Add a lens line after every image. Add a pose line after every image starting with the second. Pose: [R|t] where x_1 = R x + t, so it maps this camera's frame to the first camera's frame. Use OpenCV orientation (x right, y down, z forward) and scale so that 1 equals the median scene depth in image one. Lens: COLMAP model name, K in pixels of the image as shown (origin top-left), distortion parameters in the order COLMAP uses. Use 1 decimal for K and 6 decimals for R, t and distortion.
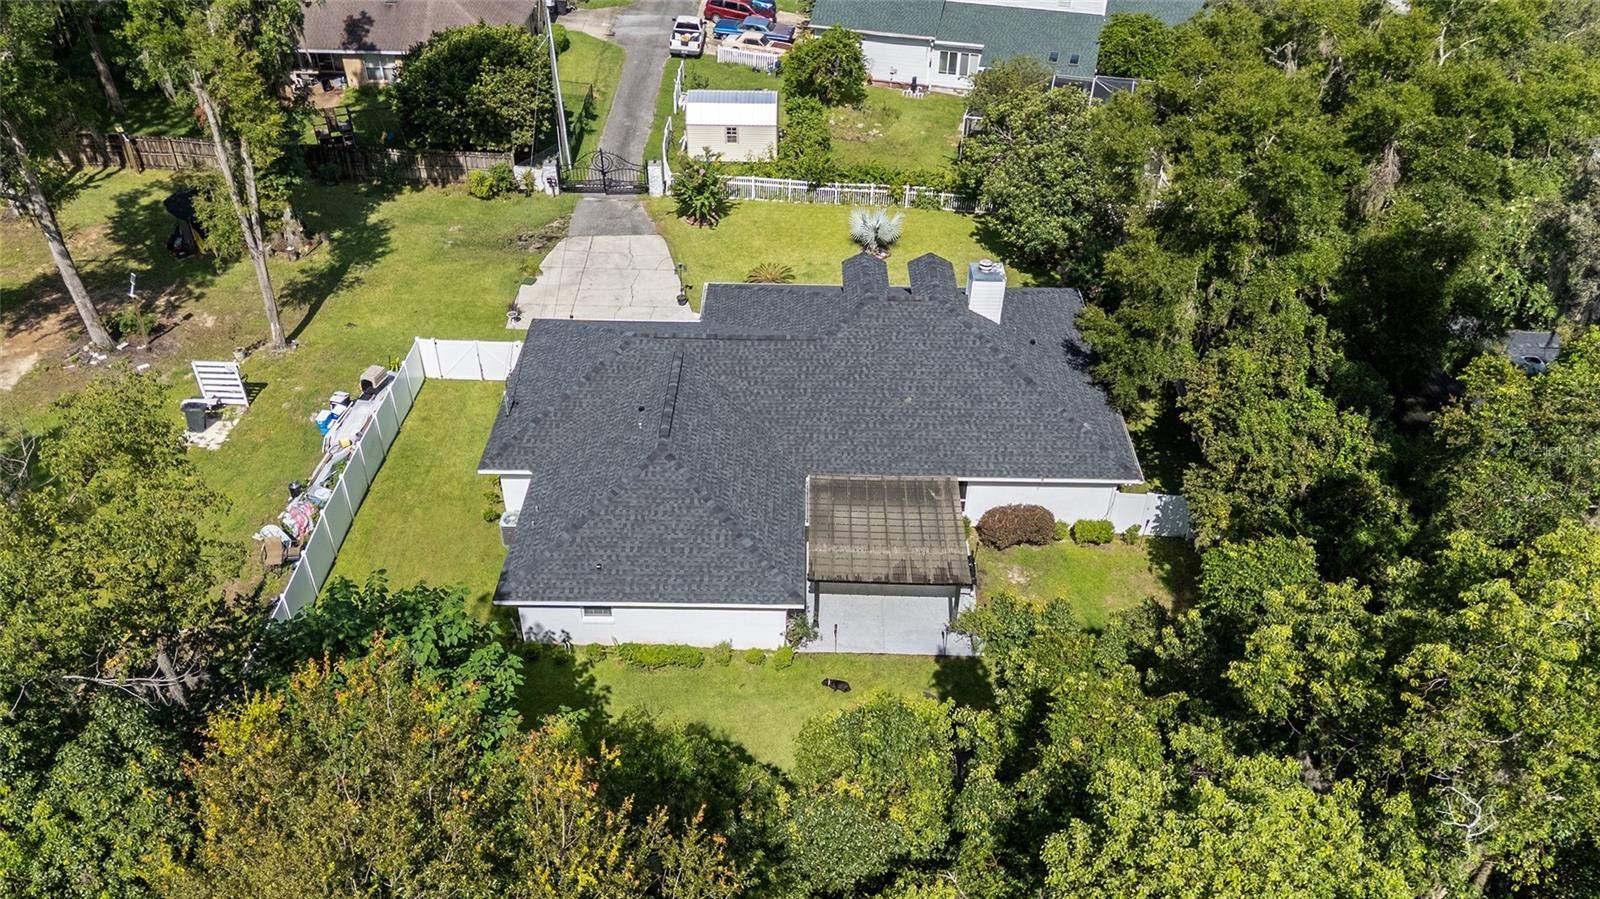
lens RADIAL K [[1201.7, 0, 817.3], [0, 1201.7, 463.4], [0, 0, 1]] dist [0.041799, -0.027249]
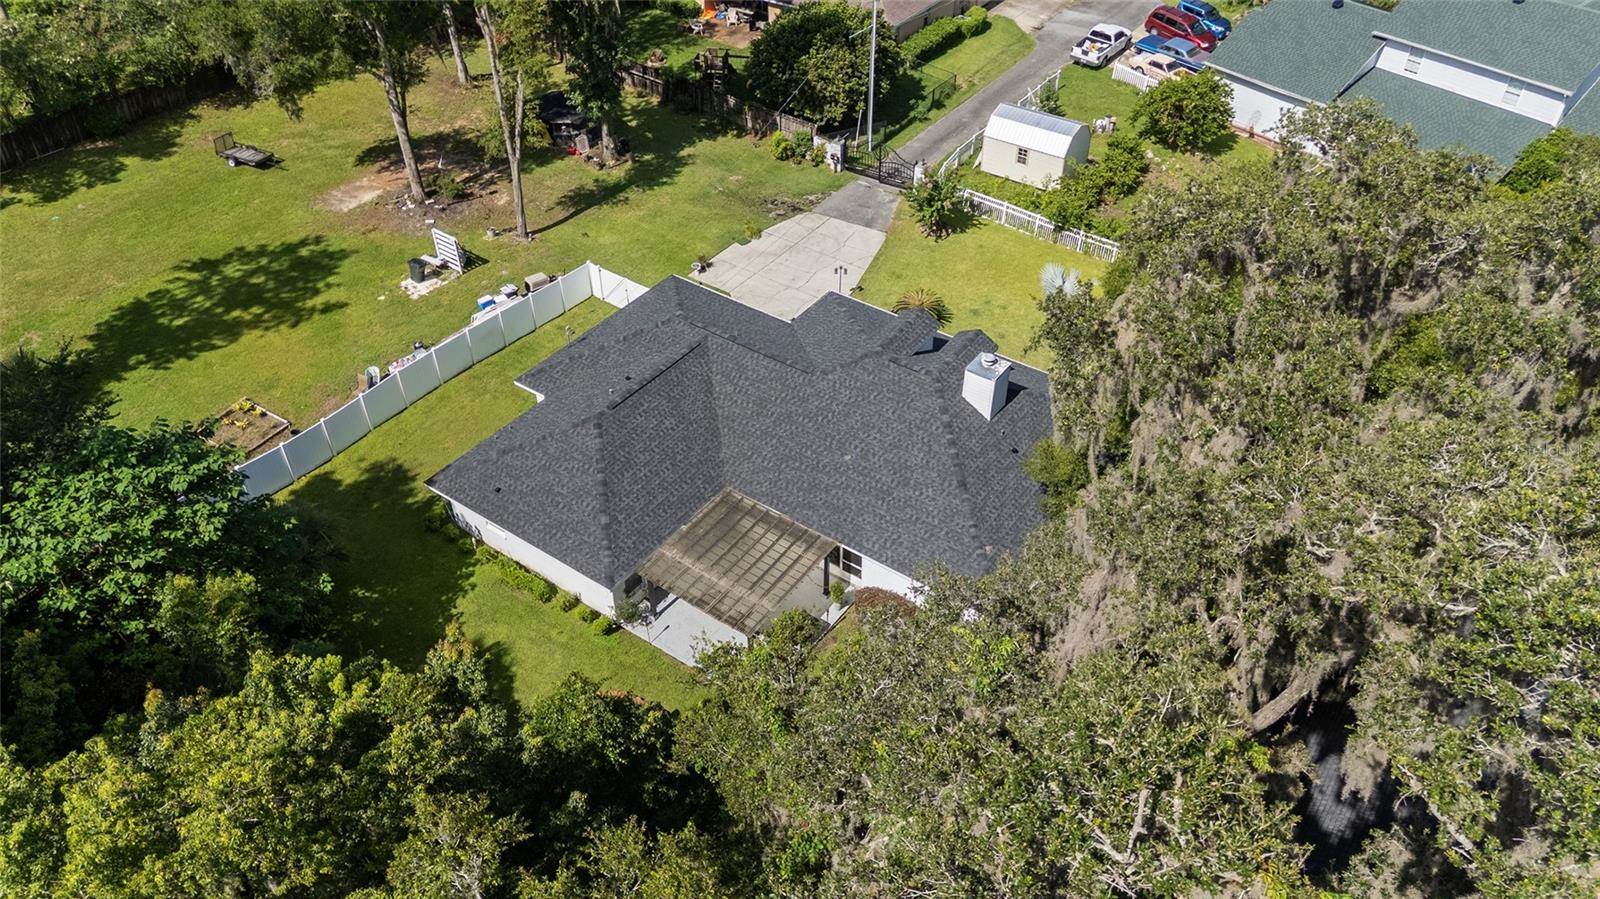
lens RADIAL K [[1201.7, 0, 804.6], [0, 1201.7, 437.8], [0, 0, 1]] dist [0.041799, -0.027249]
pose [[0.813275, 0.355771, -0.460446, 0.341934], [-0.340699, 0.932631, 0.118844, -0.118367], [0.471707, 0.060221, 0.879696, 0.053827]]
